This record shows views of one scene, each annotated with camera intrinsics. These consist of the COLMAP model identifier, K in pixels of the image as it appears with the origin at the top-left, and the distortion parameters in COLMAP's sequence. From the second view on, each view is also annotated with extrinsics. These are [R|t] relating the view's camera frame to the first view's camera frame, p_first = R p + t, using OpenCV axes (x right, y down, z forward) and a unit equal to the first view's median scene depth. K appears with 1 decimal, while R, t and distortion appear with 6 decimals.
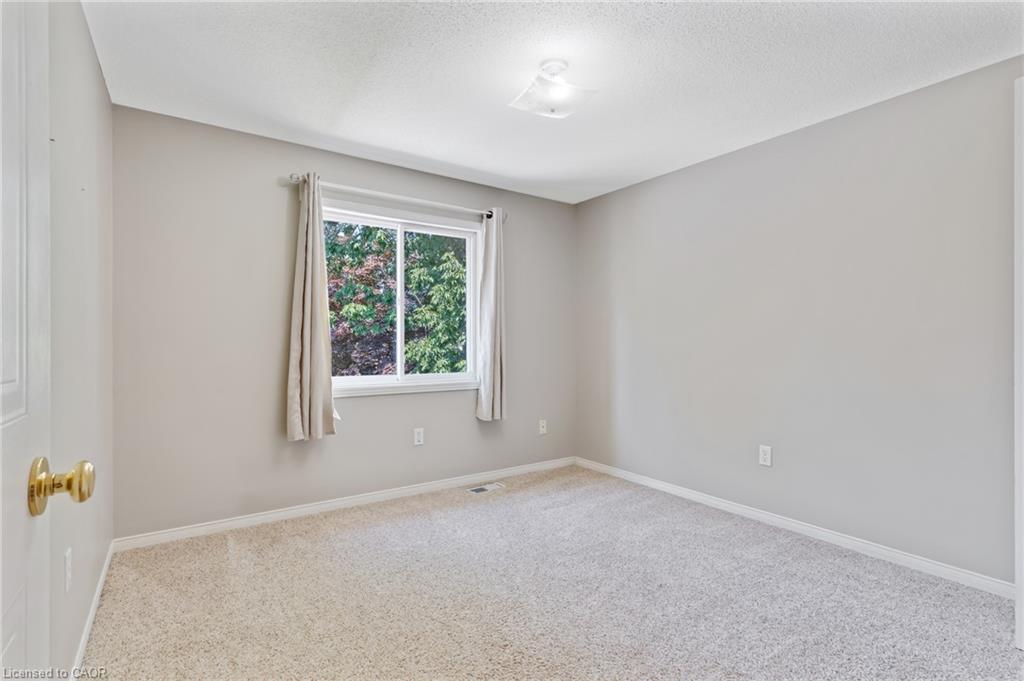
lens RADIAL K [[484.0, 0, 512.8], [0, 484.0, 339.6], [0, 0, 1]] dist [-0.007550, 0.002323]
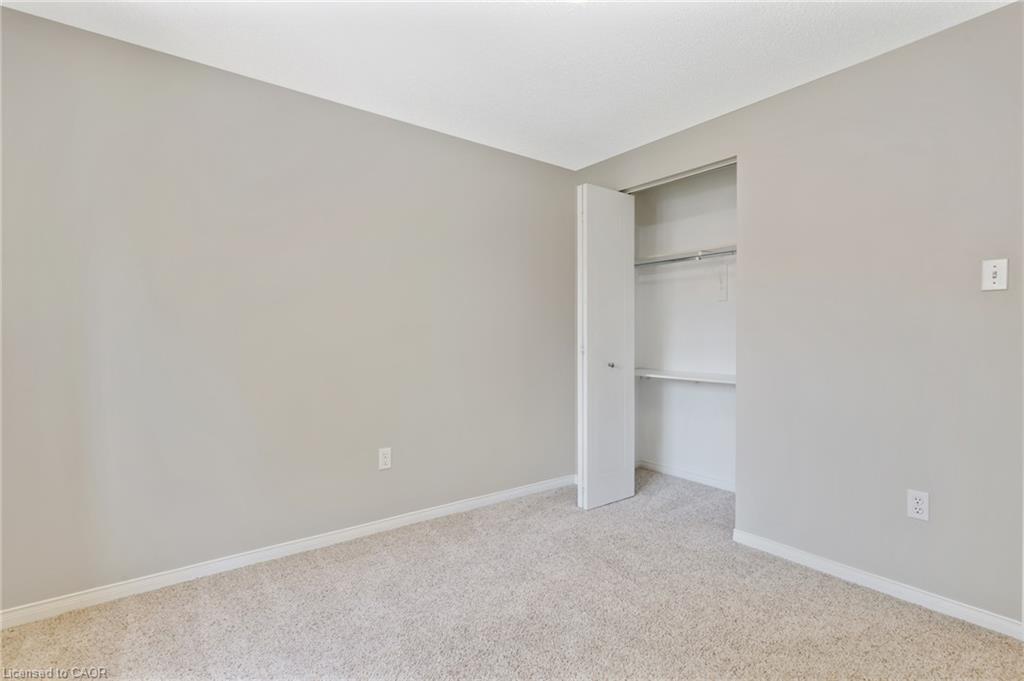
lens RADIAL K [[484.0, 0, 512.9], [0, 484.0, 339.1], [0, 0, 1]] dist [-0.007550, 0.002323]
pose [[-0.036933, -0.009229, 0.999275, -0.420555], [0.001317, 0.999956, 0.009284, 0.005678], [-0.999317, 0.001659, -0.036919, 0.820508]]
